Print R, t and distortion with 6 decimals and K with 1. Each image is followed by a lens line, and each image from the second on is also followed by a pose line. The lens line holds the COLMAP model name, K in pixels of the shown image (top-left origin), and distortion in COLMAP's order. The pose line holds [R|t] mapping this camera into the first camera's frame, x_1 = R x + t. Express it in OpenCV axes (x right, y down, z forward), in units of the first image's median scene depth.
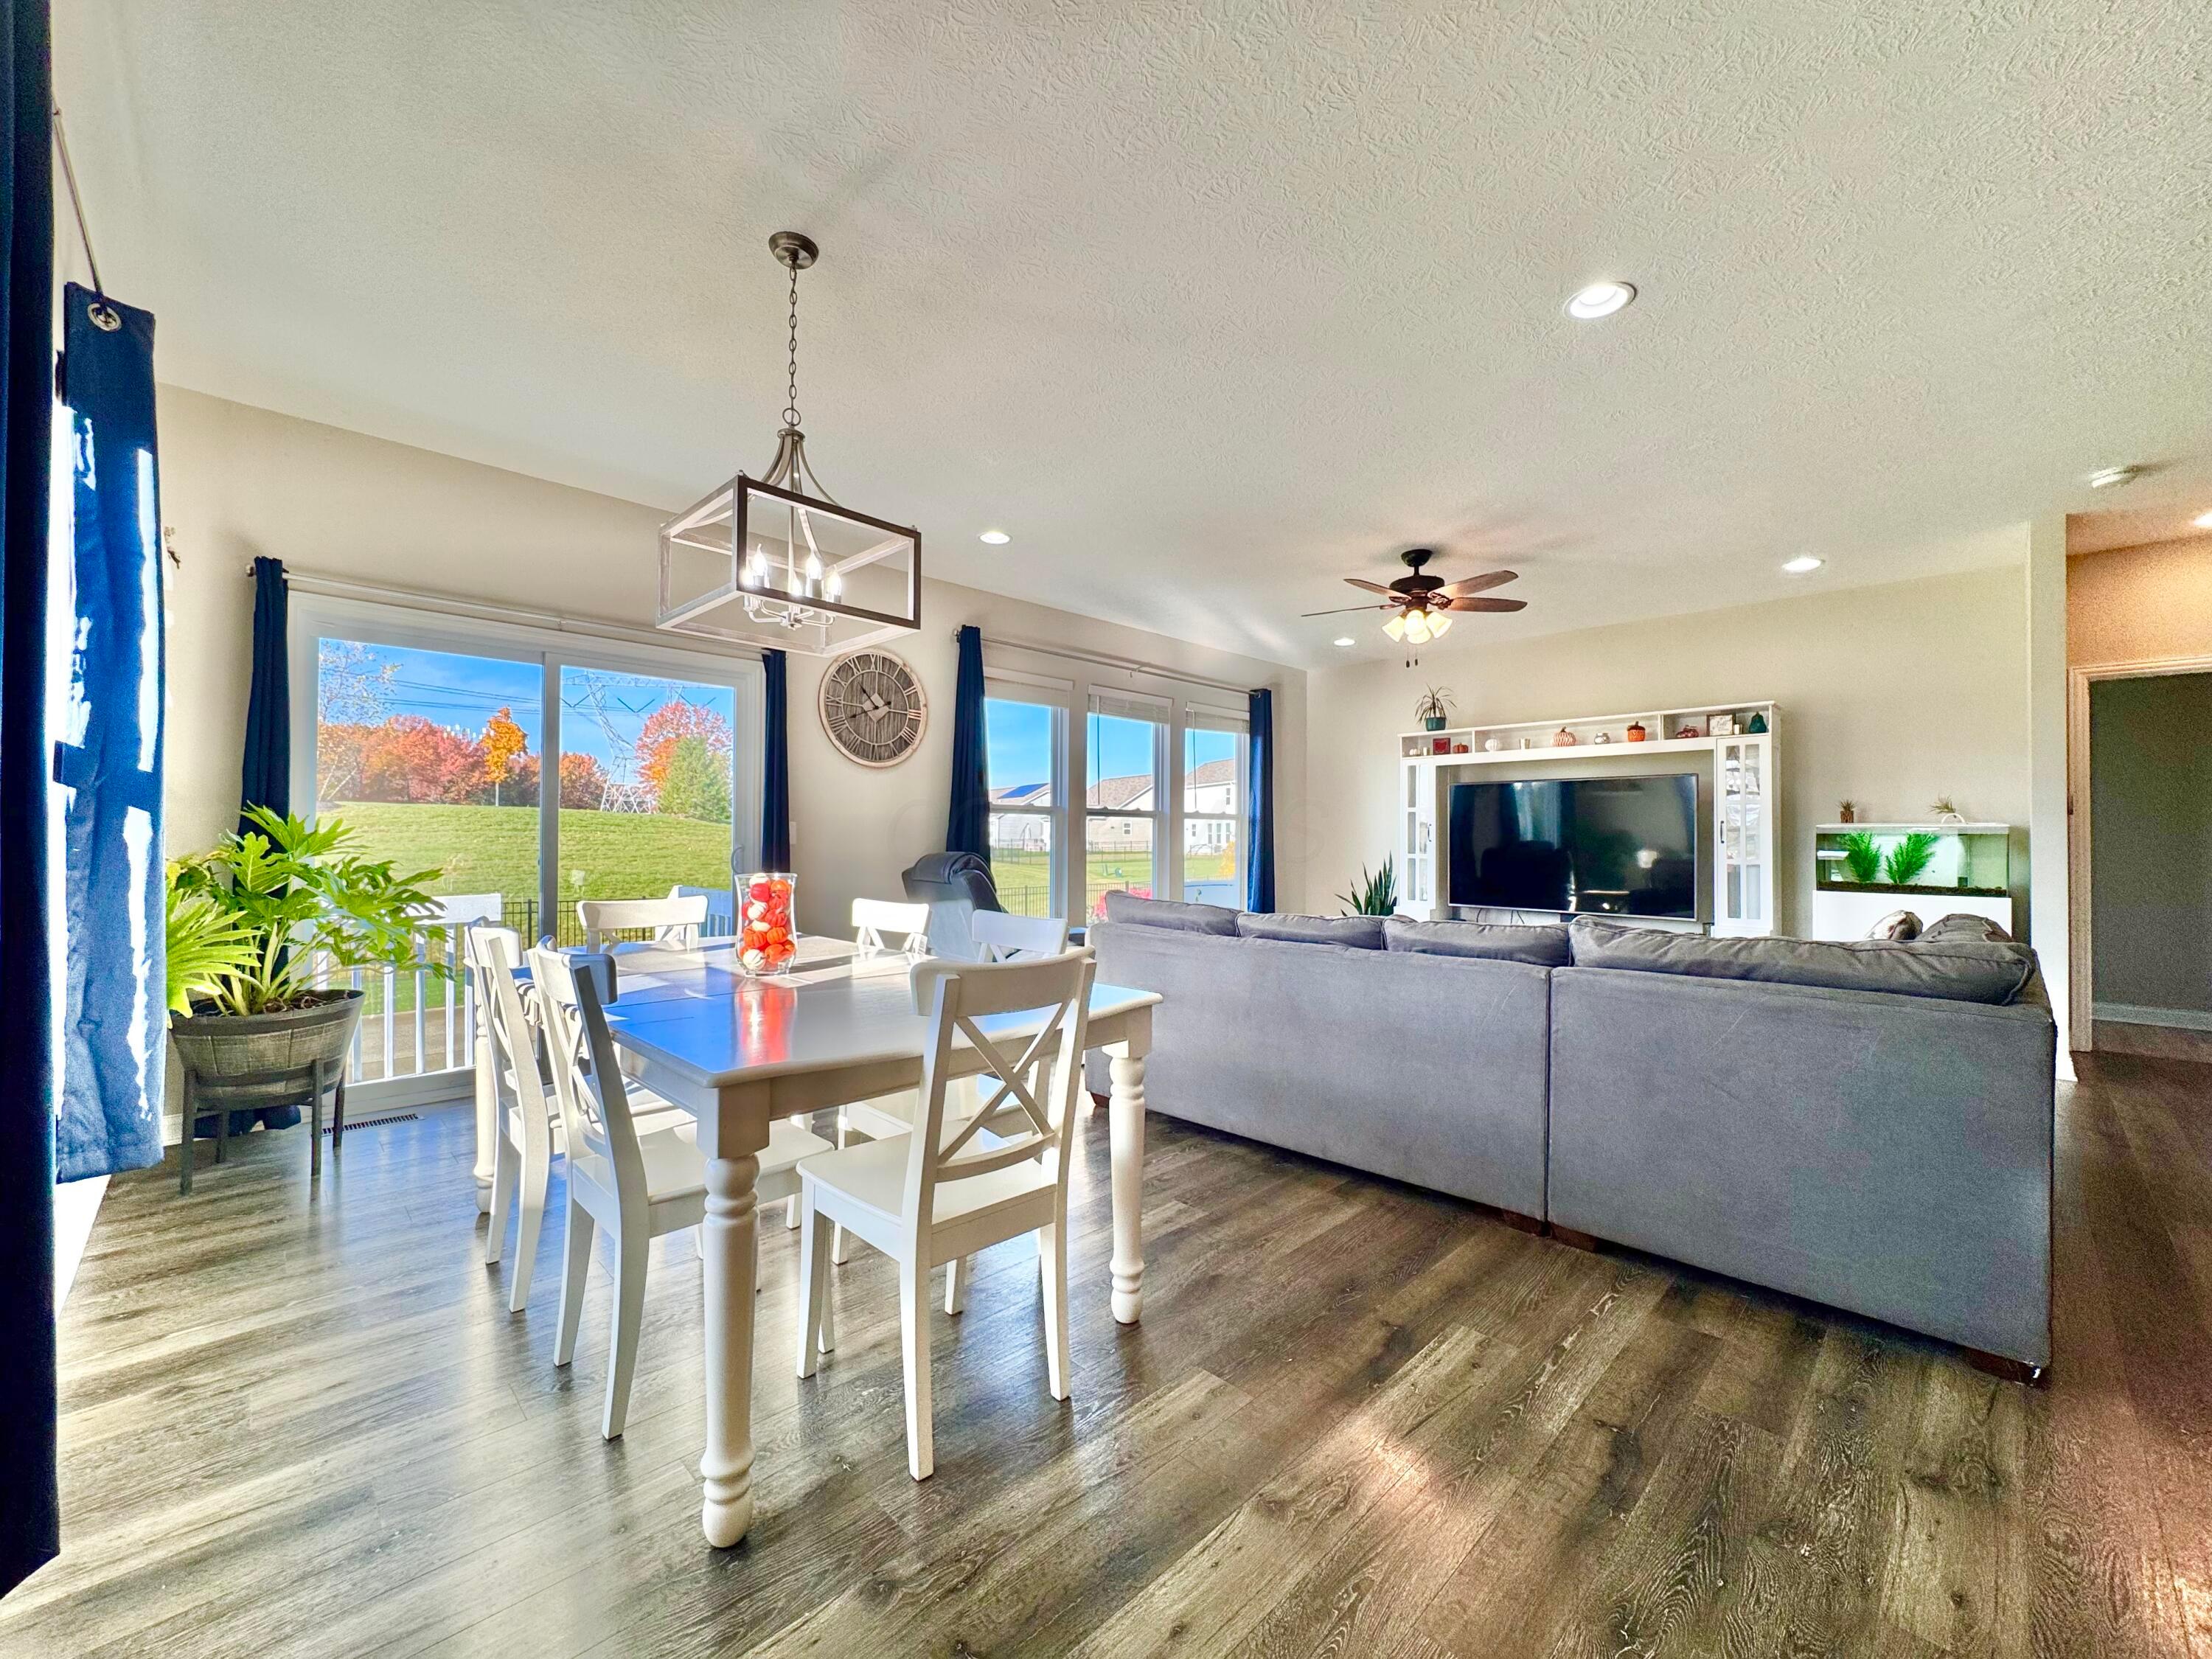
lens RADIAL K [[883.2, 0, 1103.4], [0, 883.2, 836.6], [0, 0, 1]] dist [-0.005565, 0.000456]
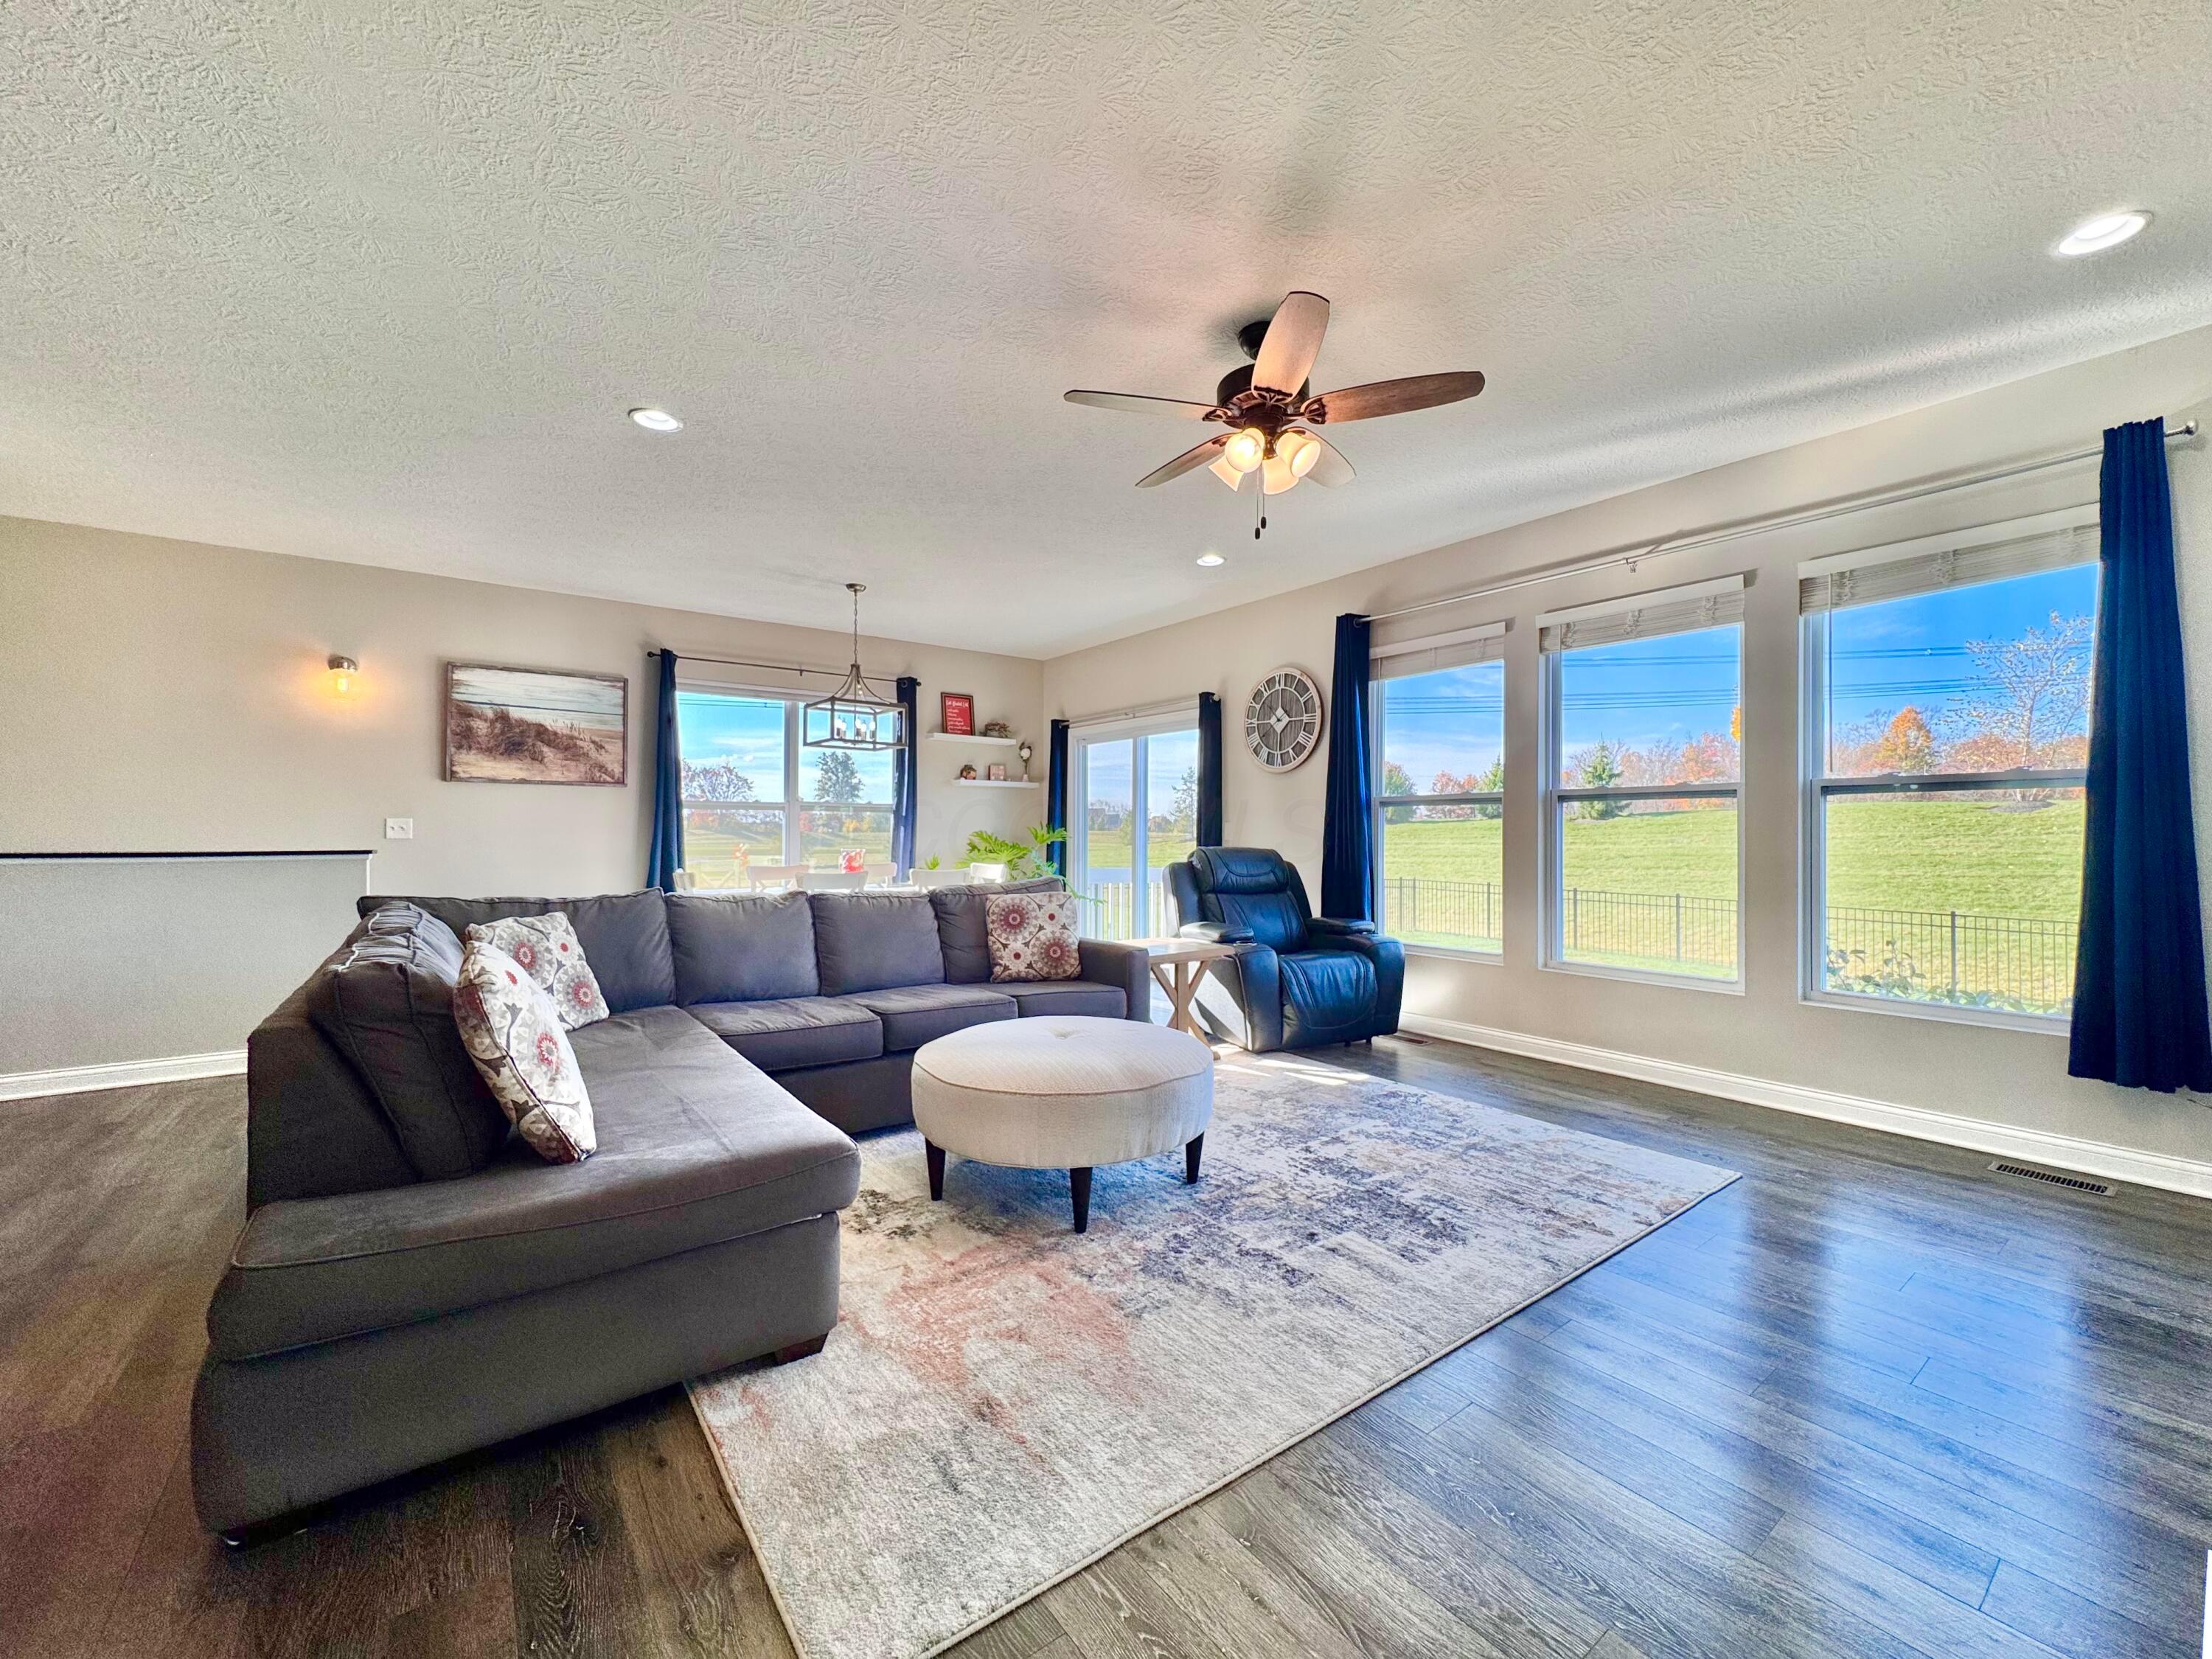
lens RADIAL K [[883.2, 0, 1104.5], [0, 883.2, 829.3], [0, 0, 1]] dist [-0.005565, 0.000456]
pose [[-0.138745, -0.012944, -0.990244, 0.670719], [0.000699, 0.999913, -0.013168, 0.006872], [0.990328, -0.002519, -0.138724, 0.700203]]
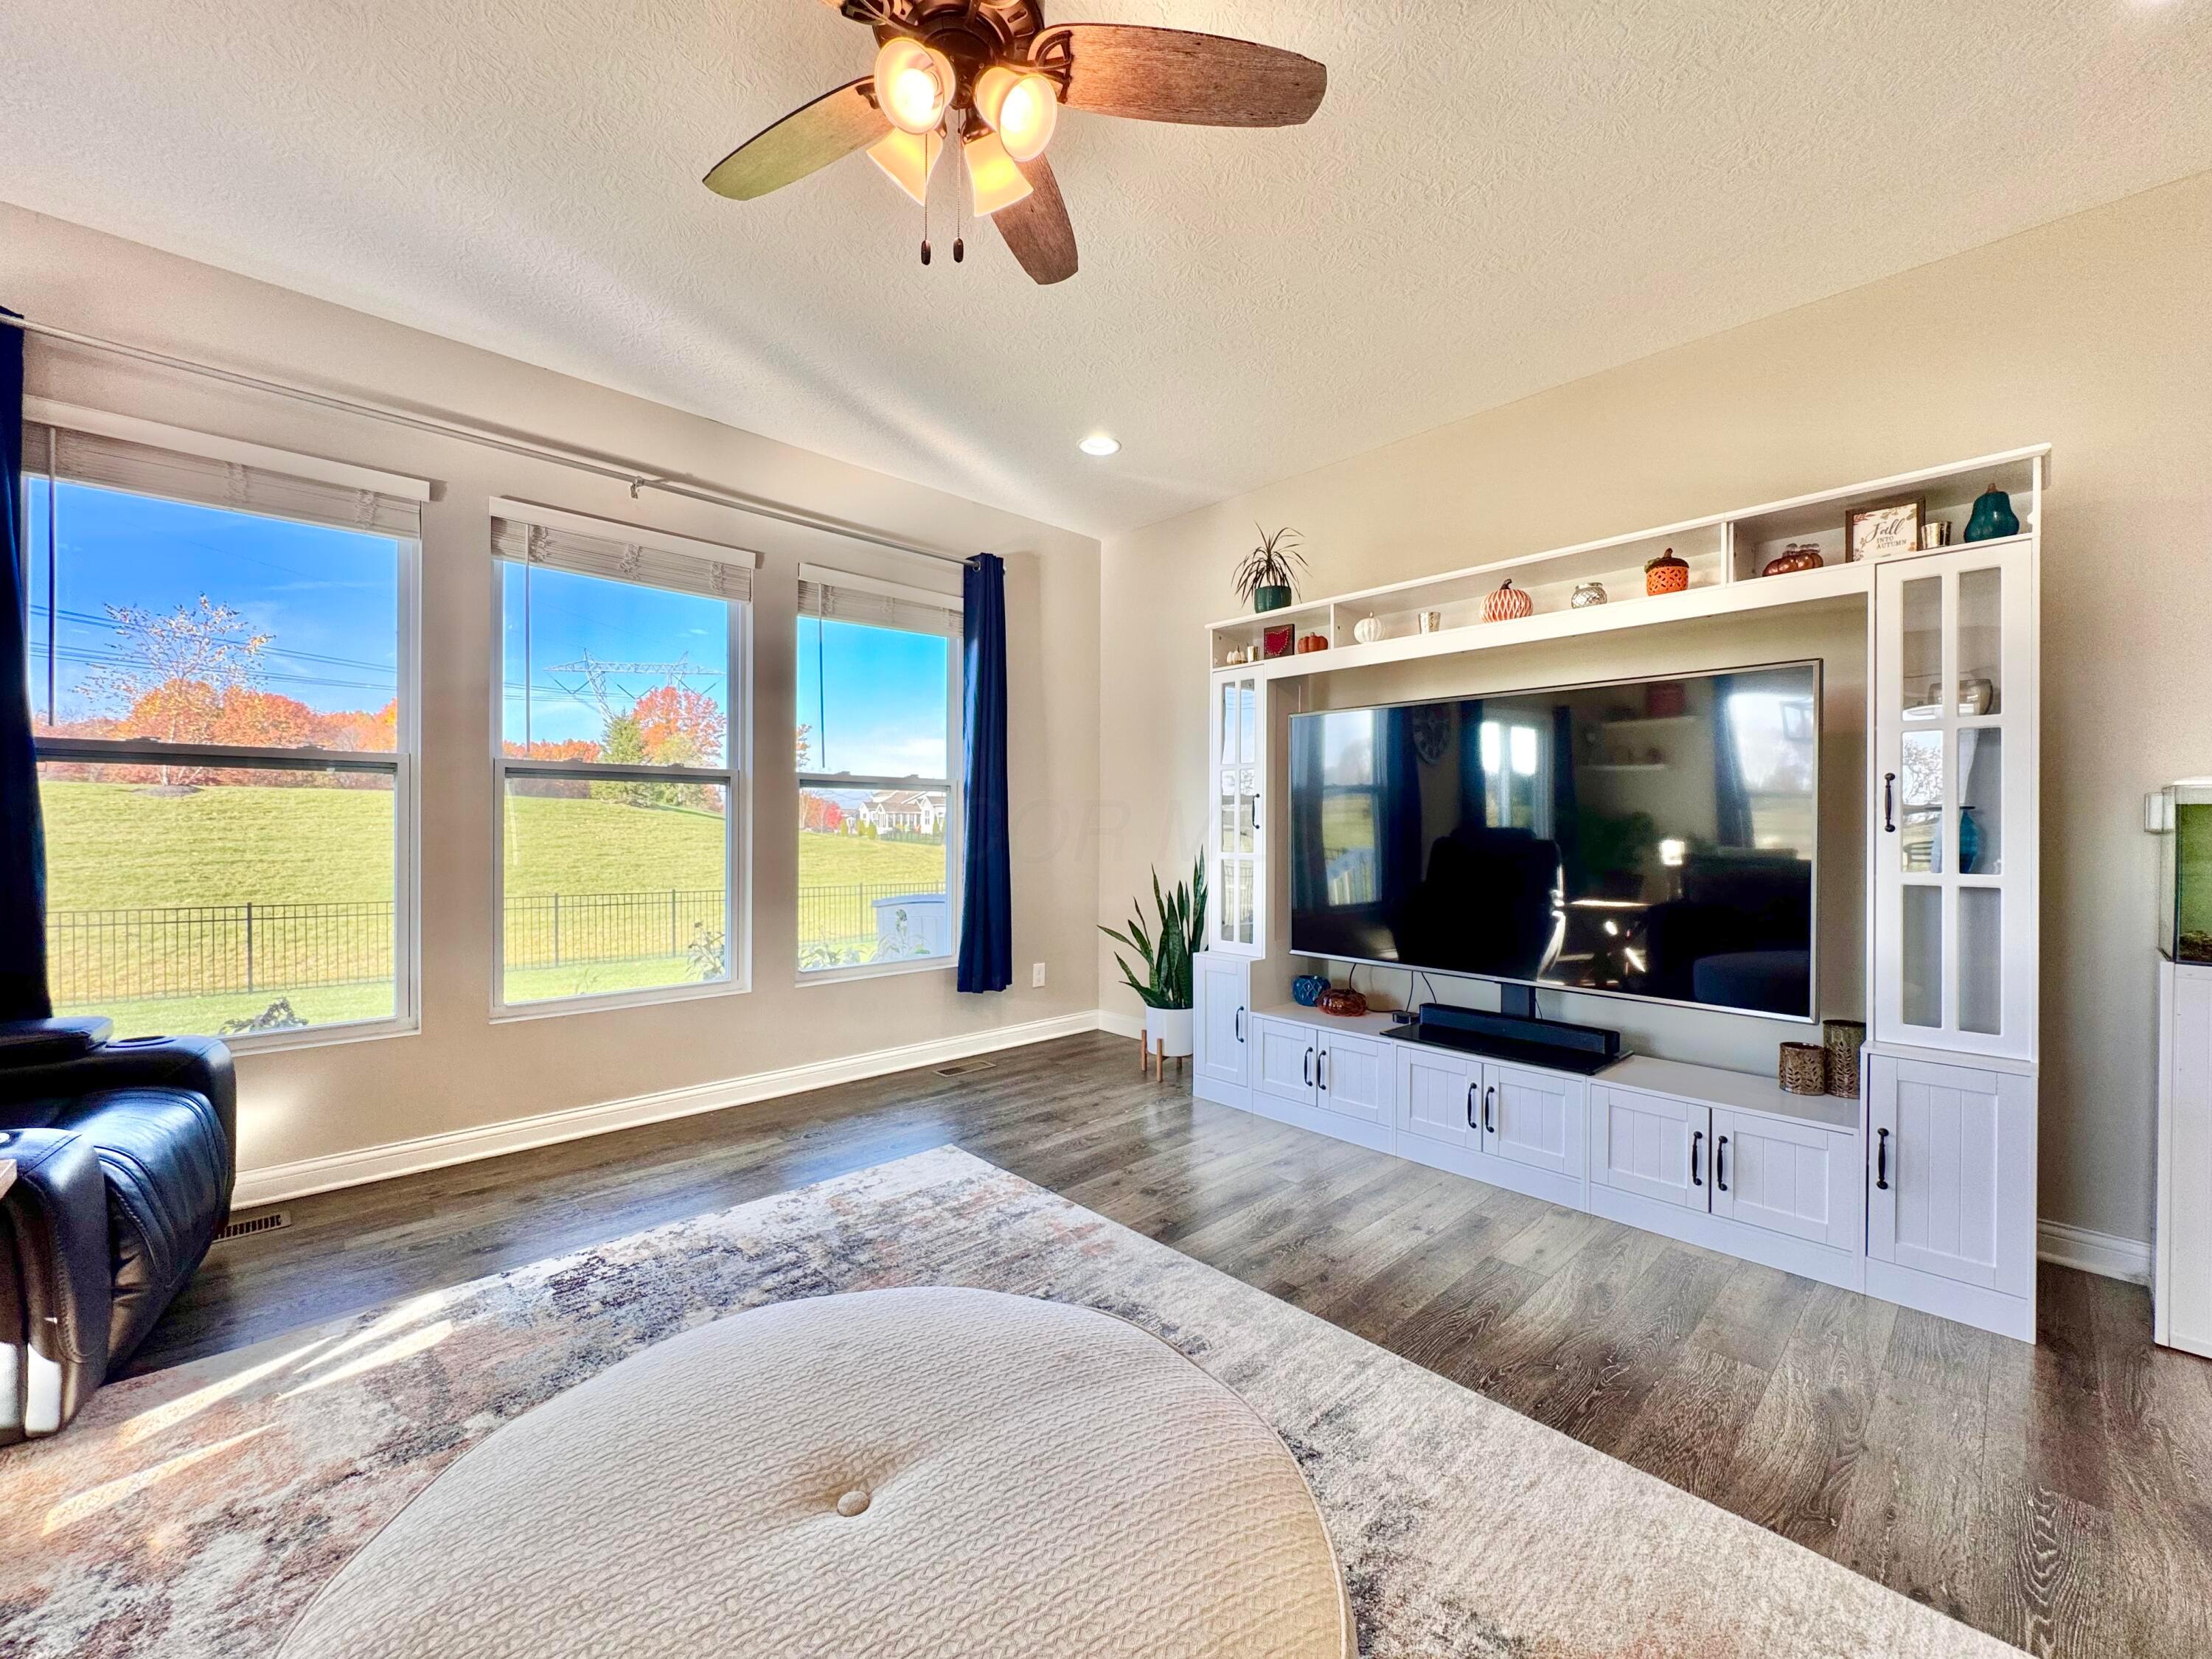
lens RADIAL K [[883.2, 0, 1107.3], [0, 883.2, 824.5], [0, 0, 1]] dist [-0.005565, 0.000456]
pose [[0.999928, -0.001511, -0.011942, 0.293419], [0.001520, 0.999999, 0.000777, 0.003337], [0.011941, -0.000795, 0.999928, 0.494180]]
